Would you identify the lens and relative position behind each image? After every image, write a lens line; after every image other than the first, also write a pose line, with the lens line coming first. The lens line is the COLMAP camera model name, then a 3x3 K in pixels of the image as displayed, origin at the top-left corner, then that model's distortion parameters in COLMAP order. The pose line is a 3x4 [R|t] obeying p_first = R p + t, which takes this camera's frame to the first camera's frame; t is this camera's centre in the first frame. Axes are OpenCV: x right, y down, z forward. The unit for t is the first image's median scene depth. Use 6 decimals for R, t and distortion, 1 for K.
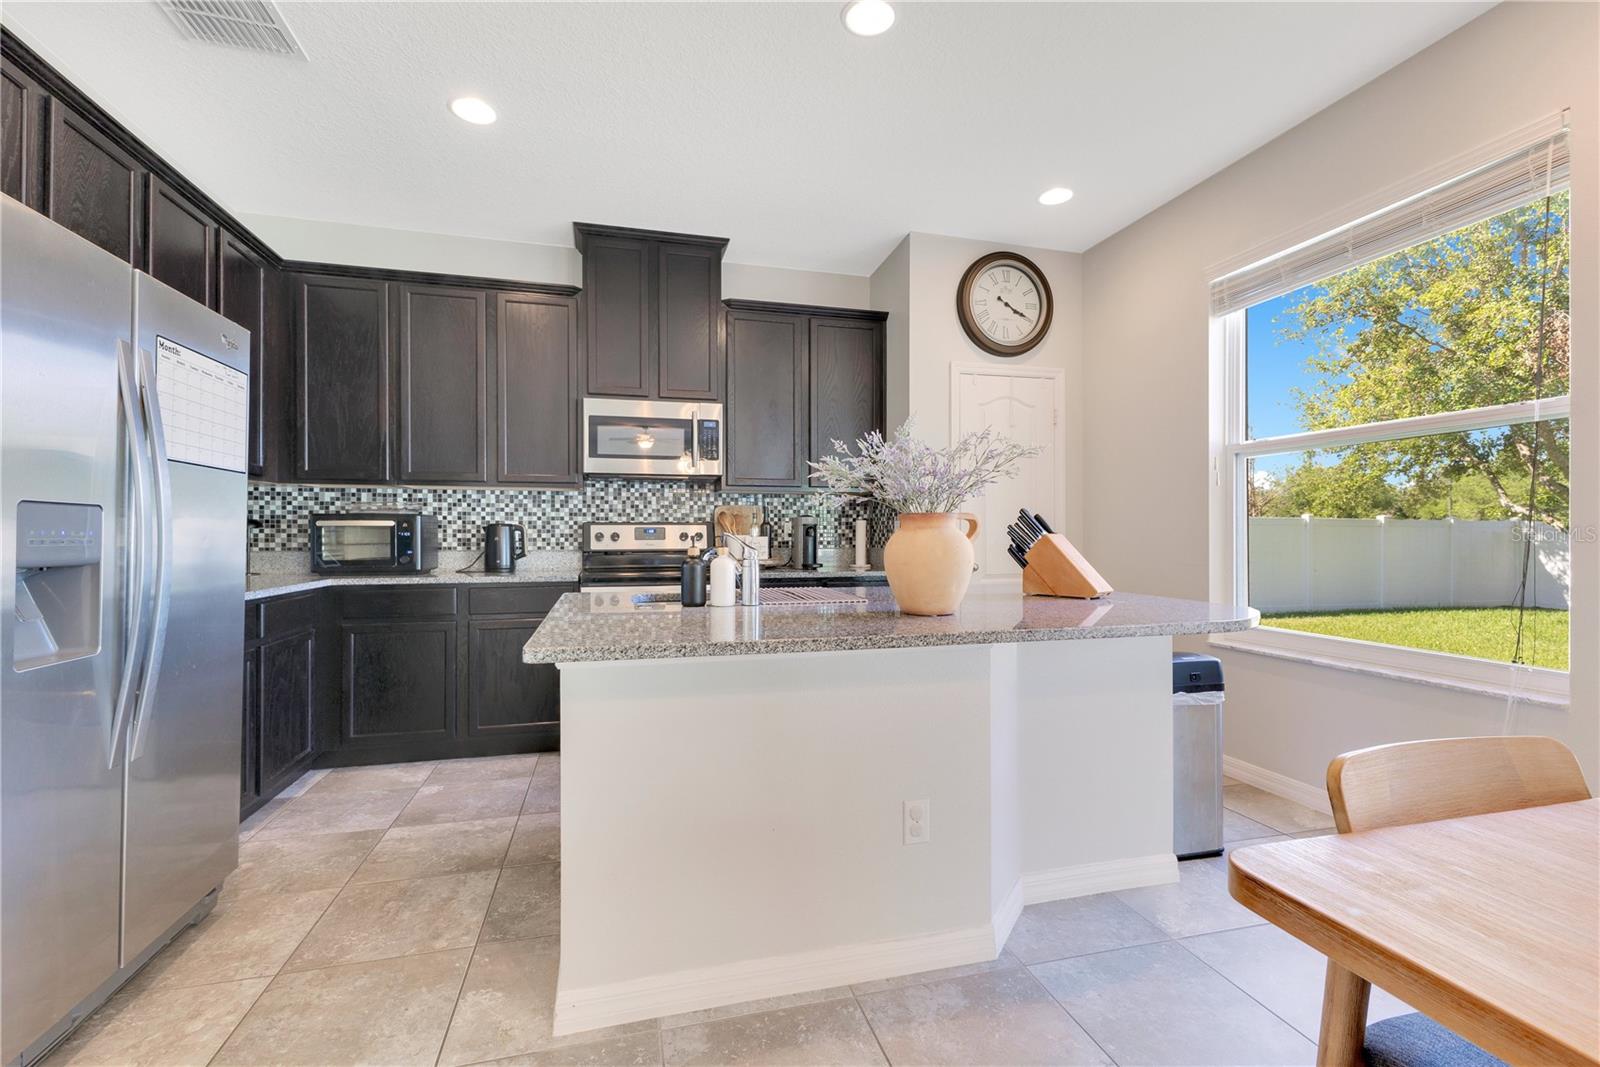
lens RADIAL K [[717.4, 0, 800.0], [0, 717.4, 533.5], [0, 0, 1]] dist [0.003749, -0.000091]
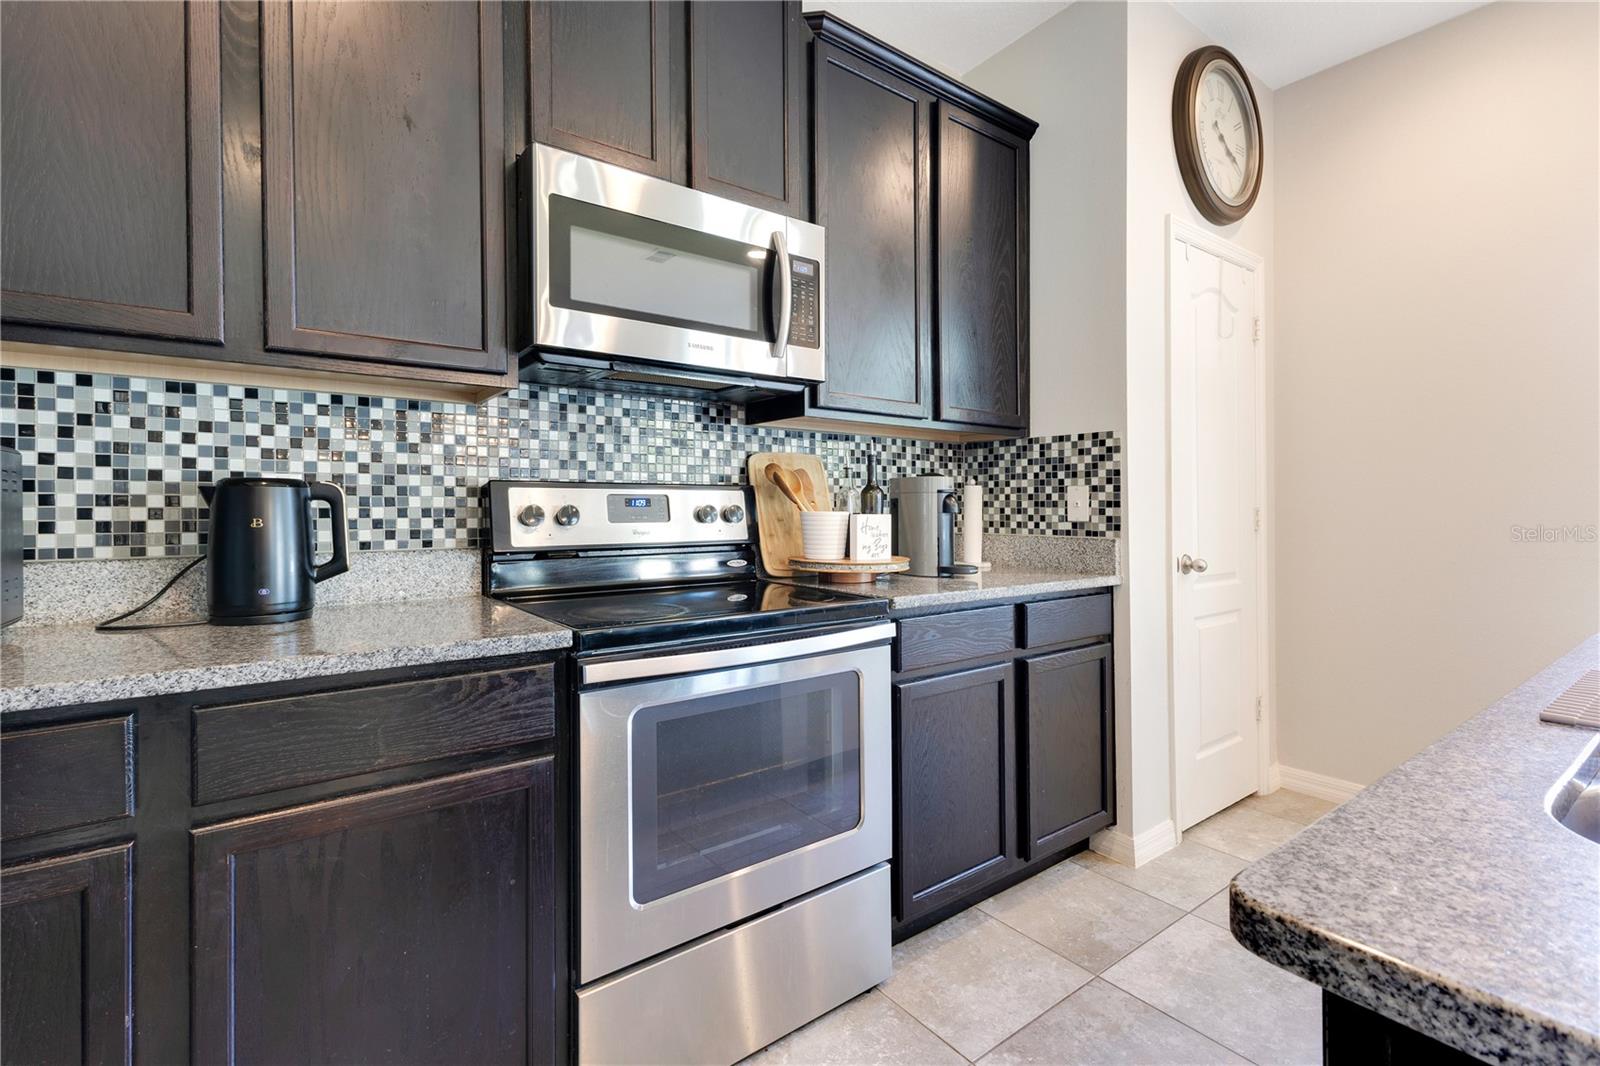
lens RADIAL K [[697.7, 0, 754.0], [0, 697.7, 510.3], [0, 0, 1]] dist [0.001830, -0.000121]
pose [[0.934250, -0.001010, 0.356618, -0.308254], [0.000040, 0.999996, 0.002728, 0.000410], [-0.356620, -0.002534, 0.934246, 0.590773]]
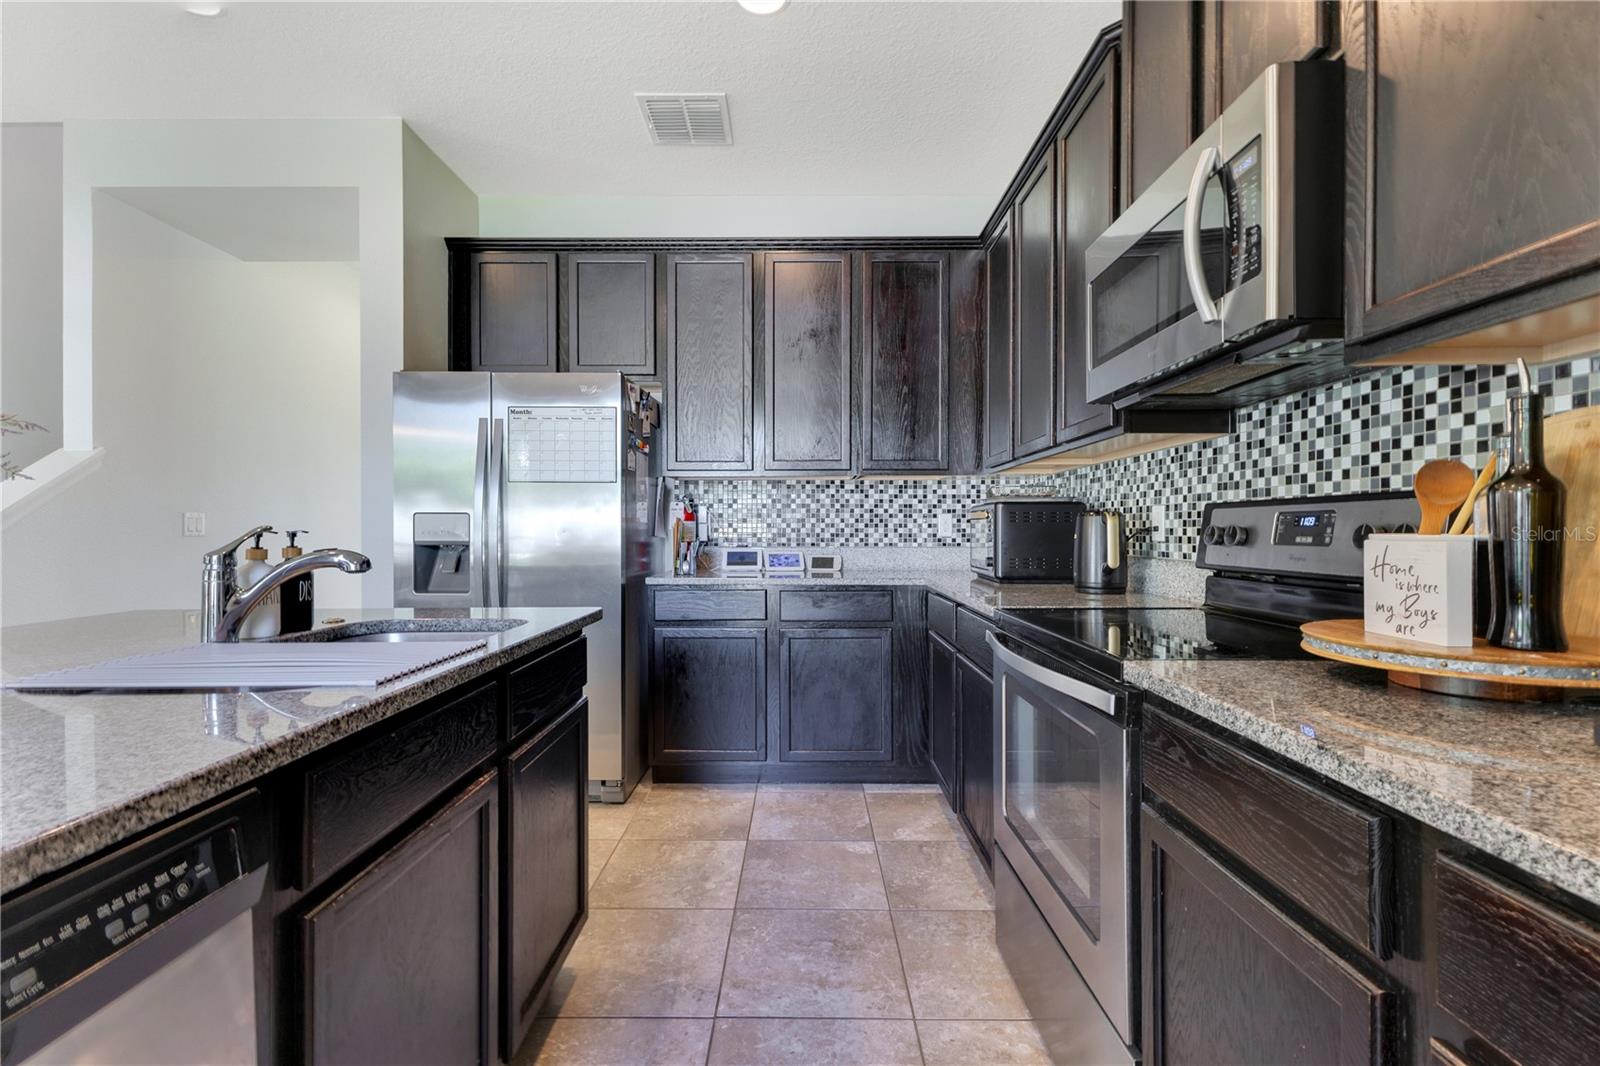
lens RADIAL K [[698.6, 0, 778.0], [0, 698.6, 528.6], [0, 0, 1]] dist [0.000913, -0.000016]
pose [[-0.274963, 0.000662, -0.961455, 0.204383], [0.001026, 0.999999, 0.000395, -0.000008], [0.961454, -0.000878, -0.274964, 0.875180]]
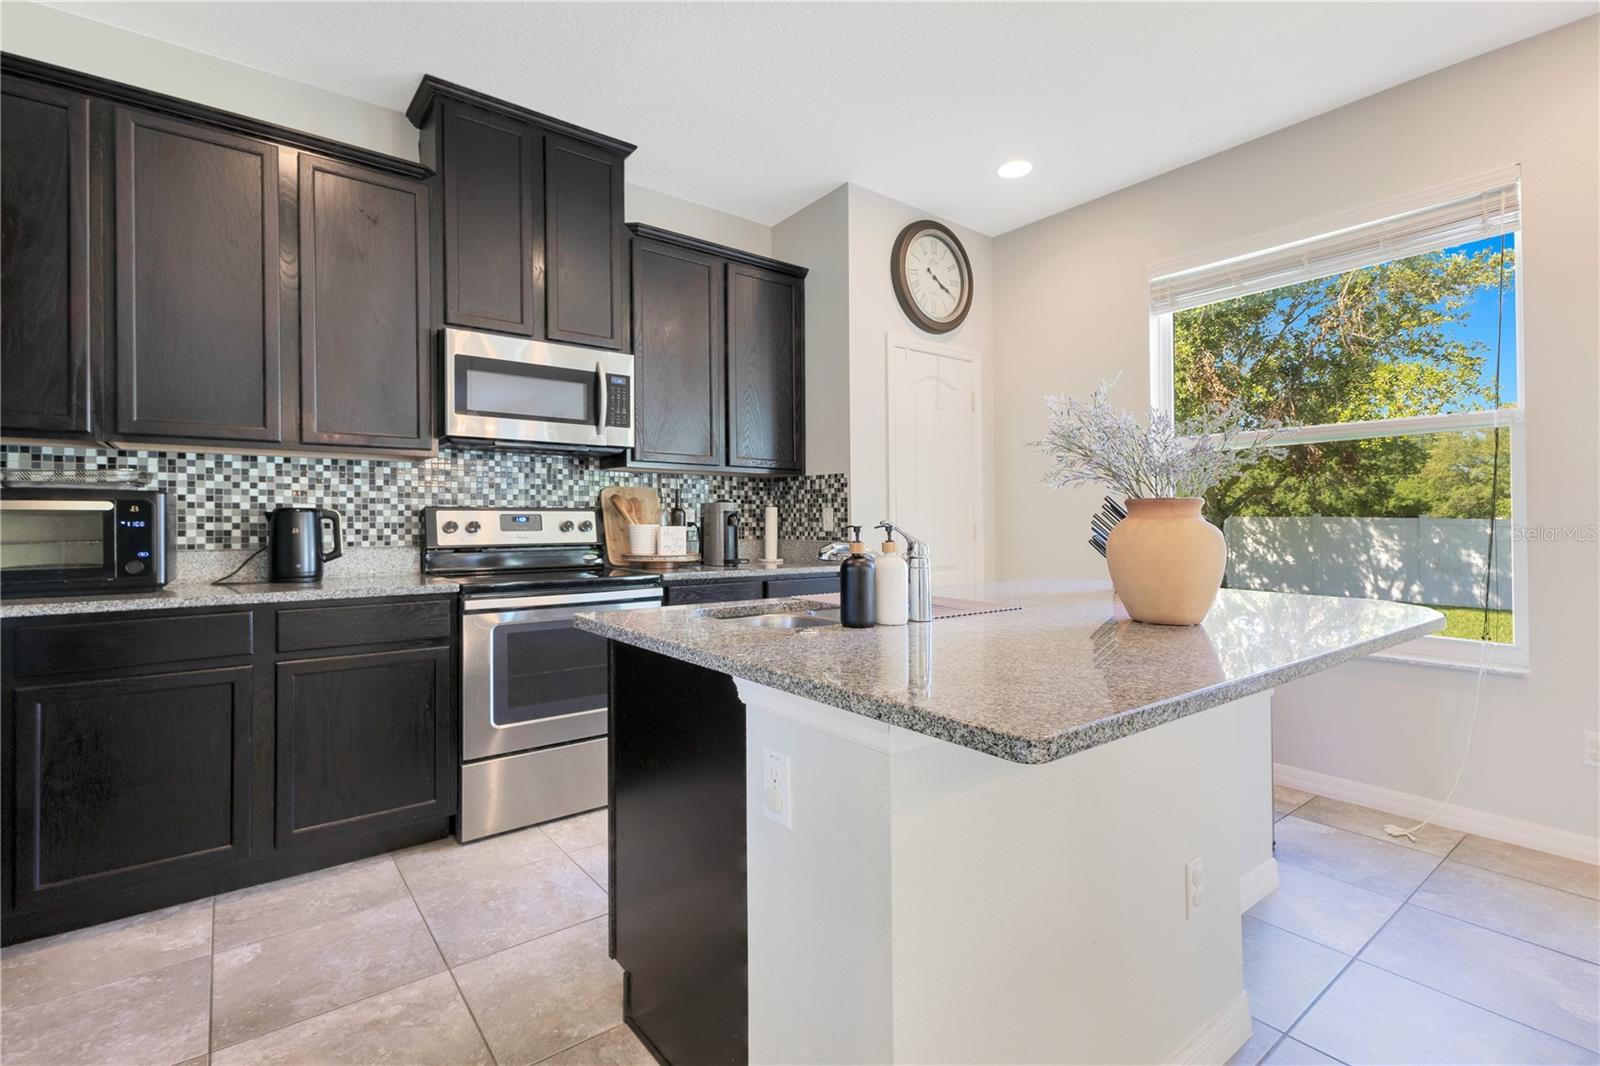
lens RADIAL K [[736.1, 0, 806.4], [0, 736.1, 518.2], [0, 0, 1]] dist [0.002480, -0.001151]
pose [[0.912437, 0.001521, 0.409215, -0.260580], [-0.000251, 0.999995, -0.003158, -0.002263], [-0.409218, 0.002779, 0.912433, 0.195050]]
